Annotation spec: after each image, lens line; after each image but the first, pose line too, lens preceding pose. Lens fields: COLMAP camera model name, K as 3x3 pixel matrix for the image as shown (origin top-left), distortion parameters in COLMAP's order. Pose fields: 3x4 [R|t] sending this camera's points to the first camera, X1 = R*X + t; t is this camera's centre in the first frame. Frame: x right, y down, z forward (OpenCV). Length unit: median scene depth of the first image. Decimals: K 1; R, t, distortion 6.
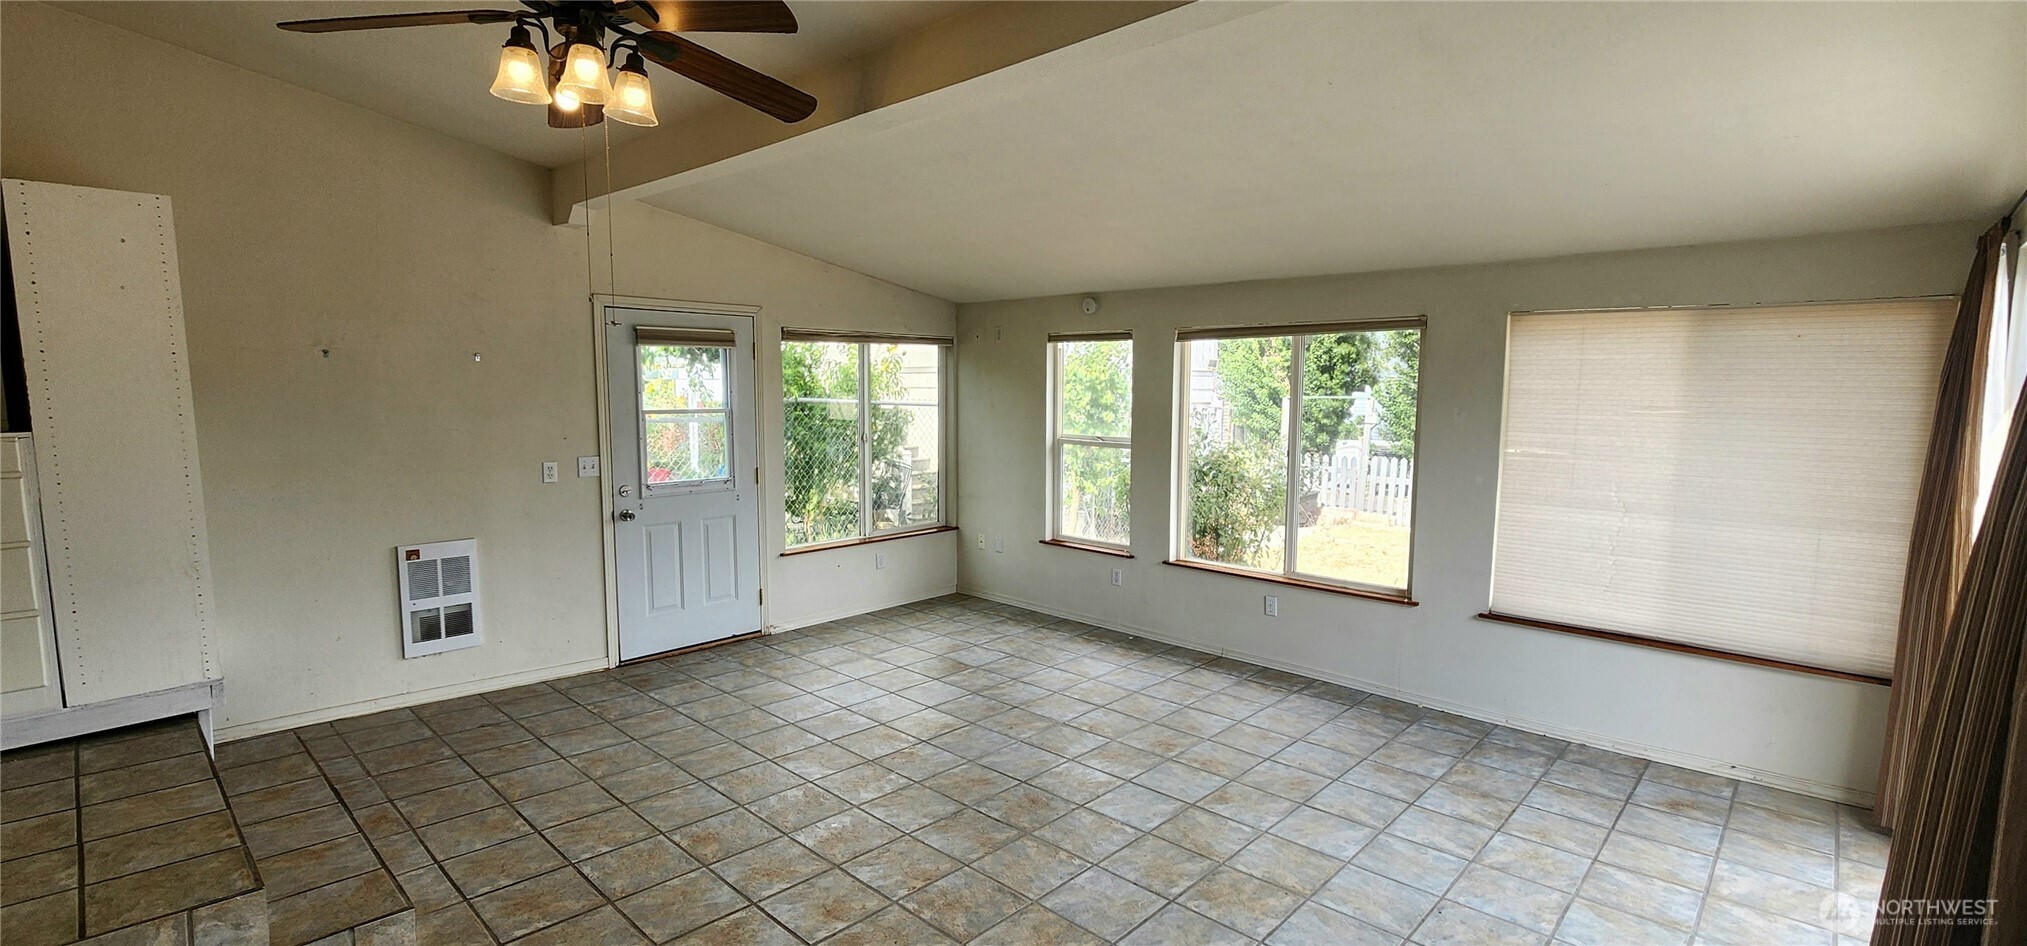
lens RADIAL K [[890.7, 0, 1024.9], [0, 890.7, 472.7], [0, 0, 1]] dist [0.000464, -0.000134]
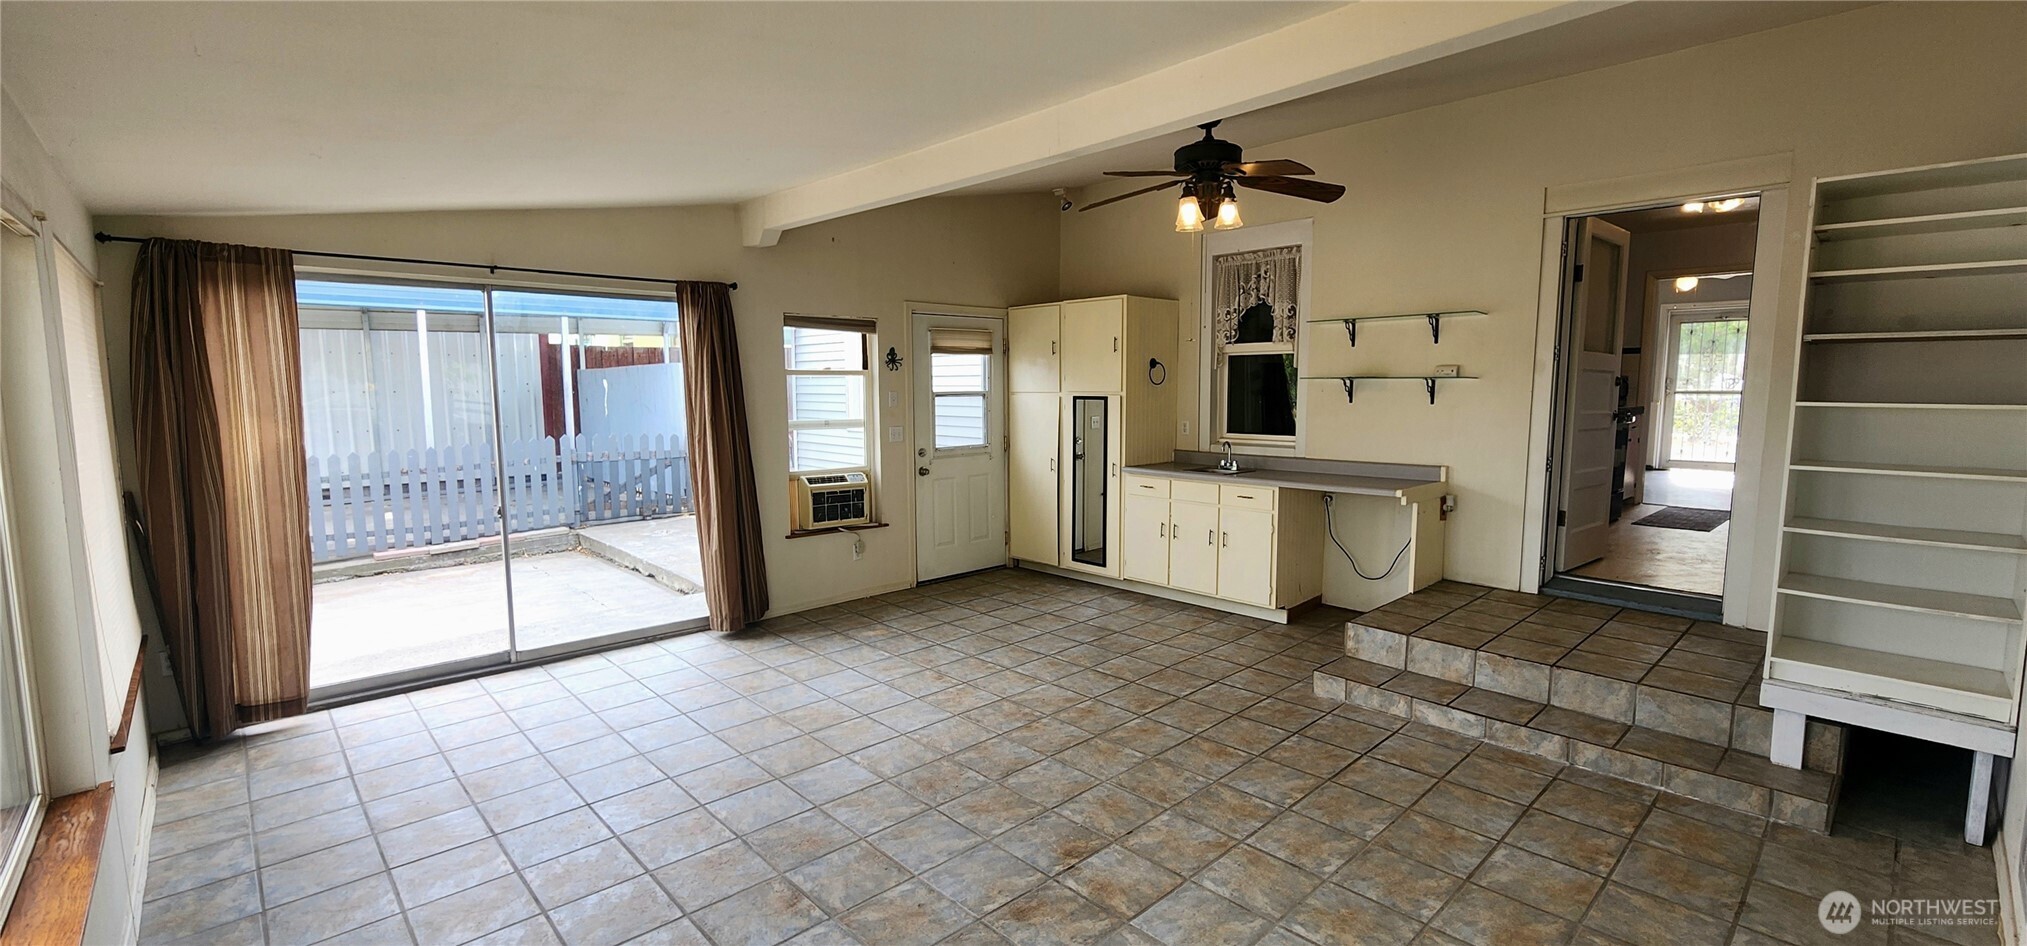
lens RADIAL K [[850.6, 0, 1013.5], [0, 850.6, 473.0], [0, 0, 1]] dist [-0.000780, -0.000105]
pose [[-0.997021, -0.013985, 0.075850, -0.112982], [0.001379, 0.980035, 0.198821, -0.123758], [-0.077116, 0.198333, -0.977096, 1.388298]]
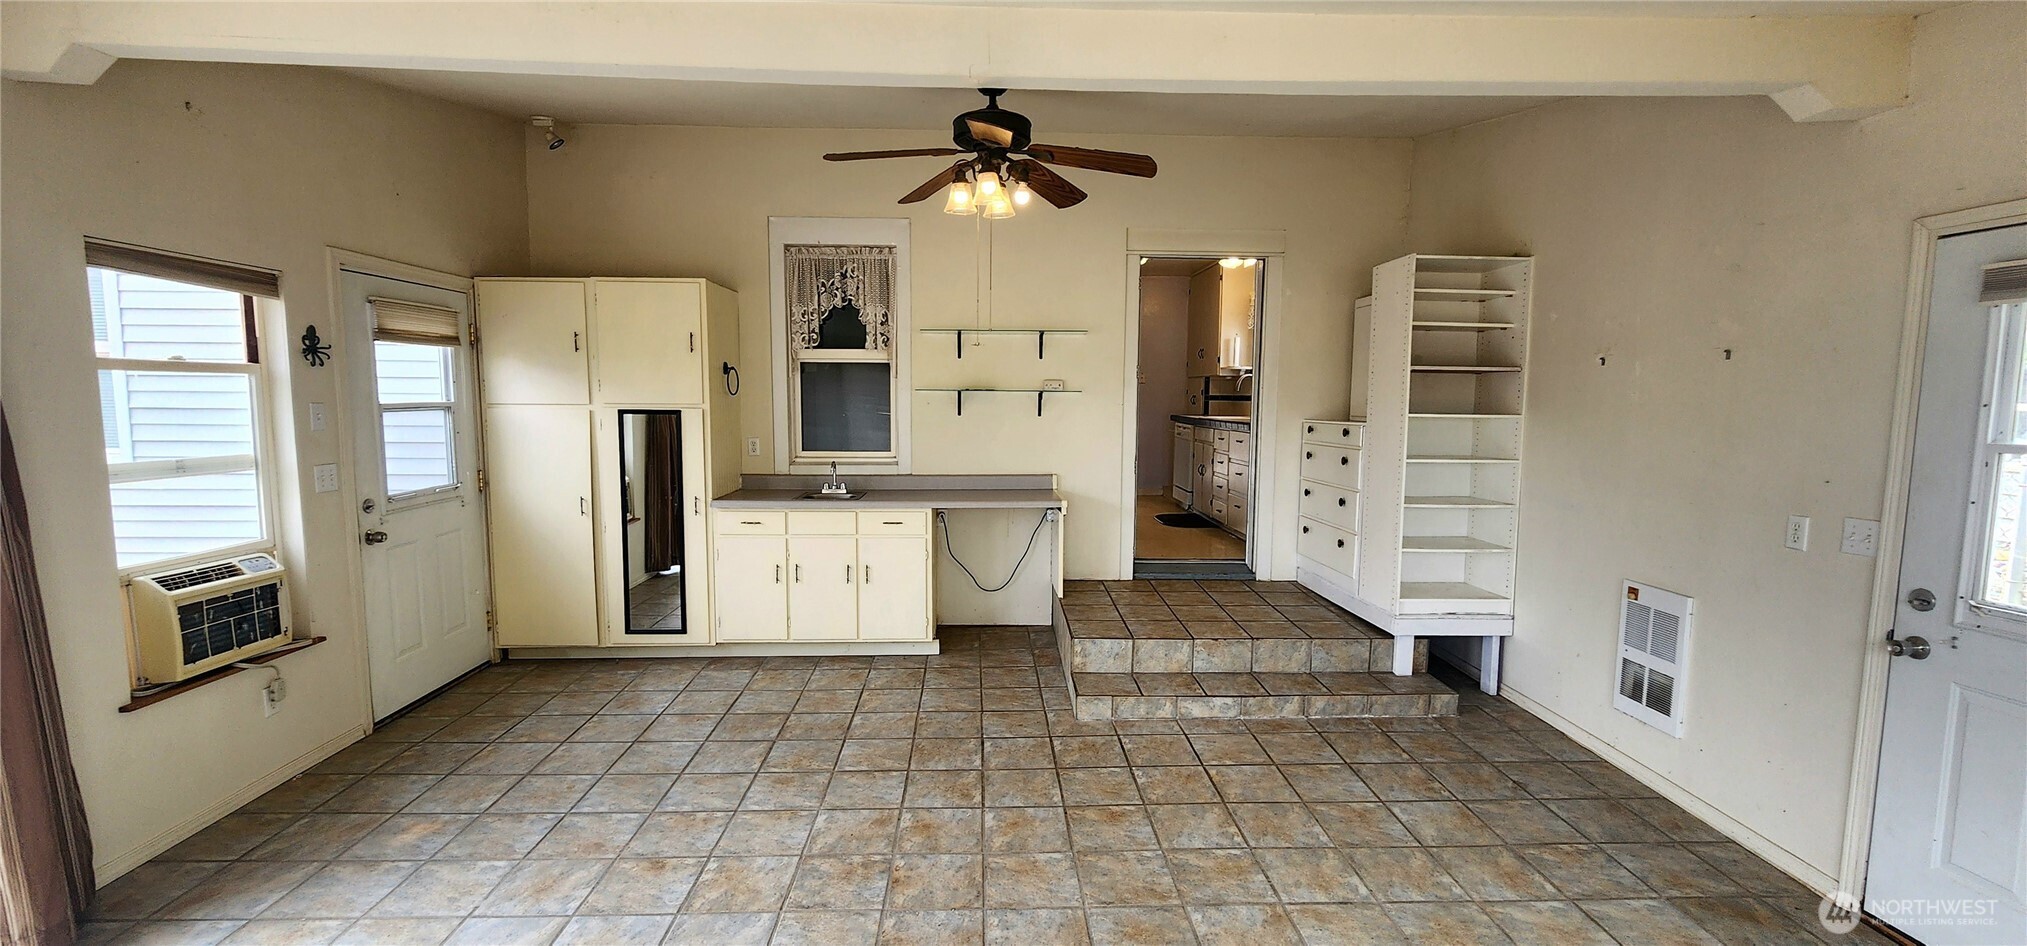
lens RADIAL K [[838.0, 0, 1009.3], [0, 838.0, 476.9], [0, 0, 1]] dist [-0.001303, -0.000353]
pose [[-0.709924, 0.053801, -0.702220, 0.267755], [-0.081367, 0.984136, 0.157659, -0.087011], [0.699562, 0.169064, -0.694284, 1.032304]]
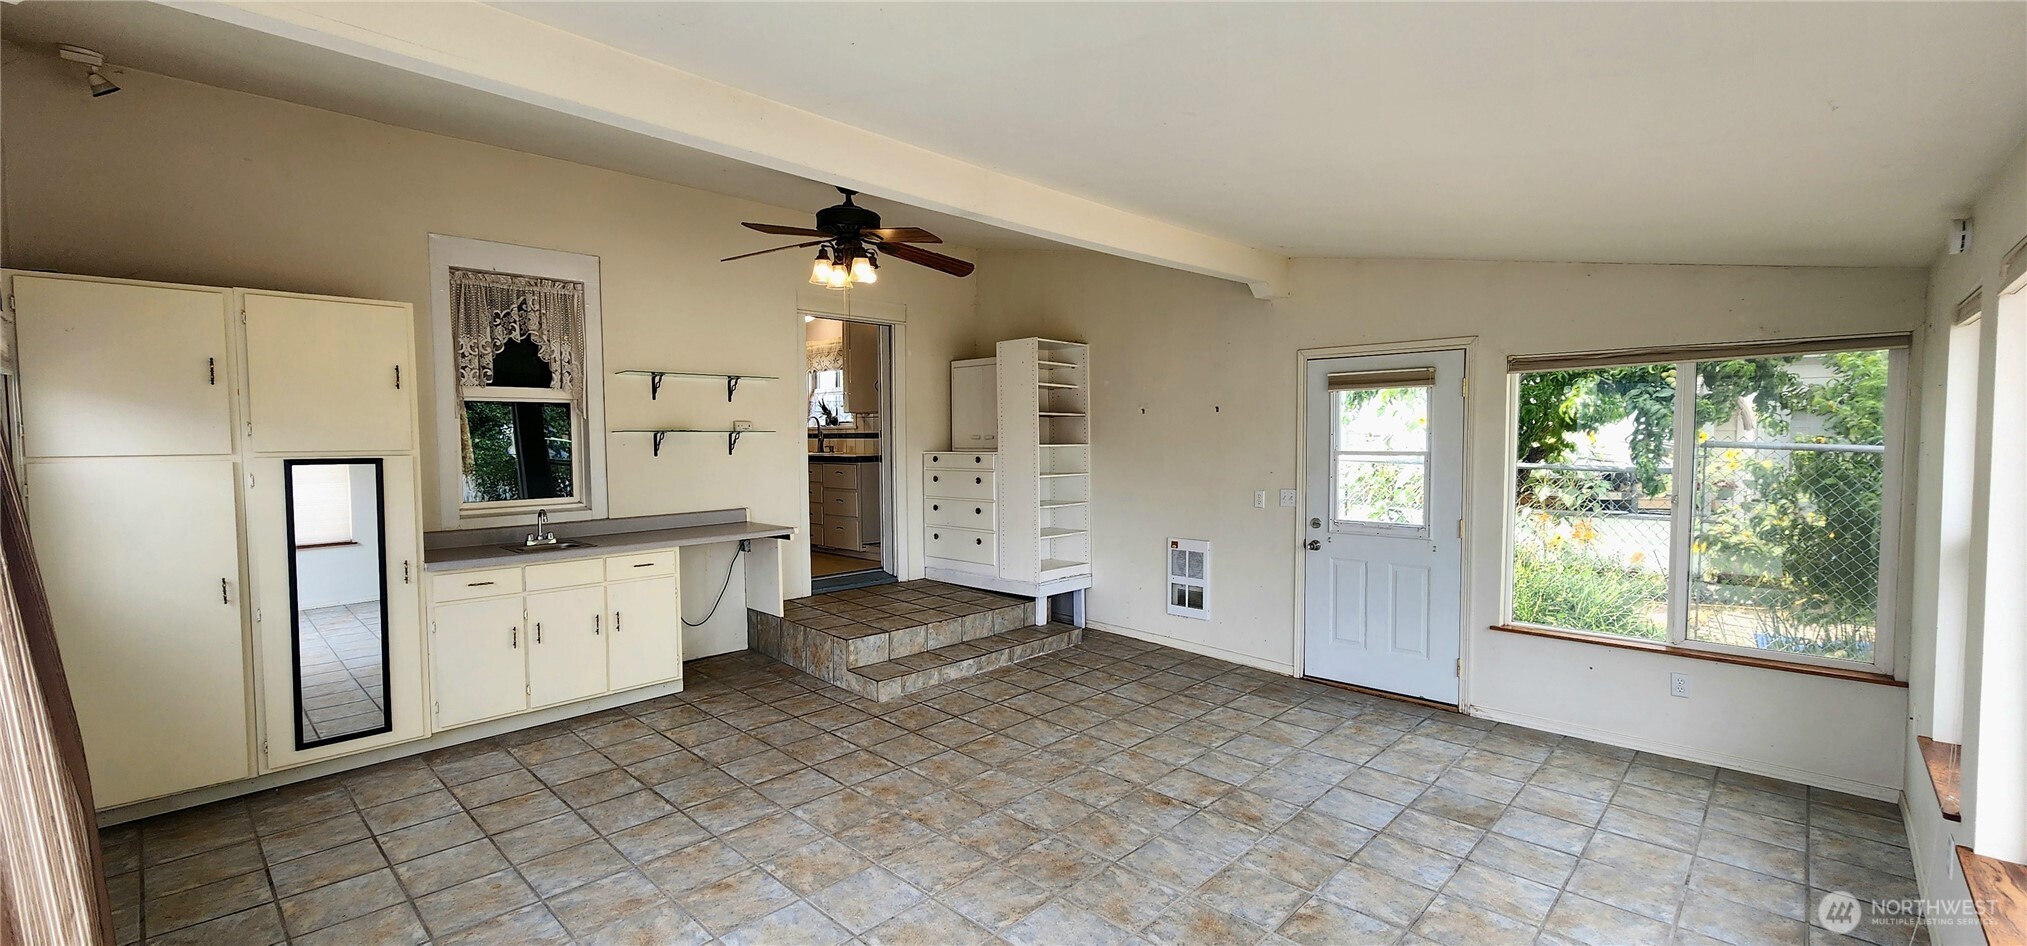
lens RADIAL K [[838.0, 0, 1009.3], [0, 838.0, 476.9], [0, 0, 1]] dist [-0.001303, -0.000353]
pose [[-0.024999, 0.042700, -0.998775, 0.646387], [-0.092126, 0.994738, 0.044833, -0.051900], [0.995434, 0.093134, -0.020933, 0.687921]]
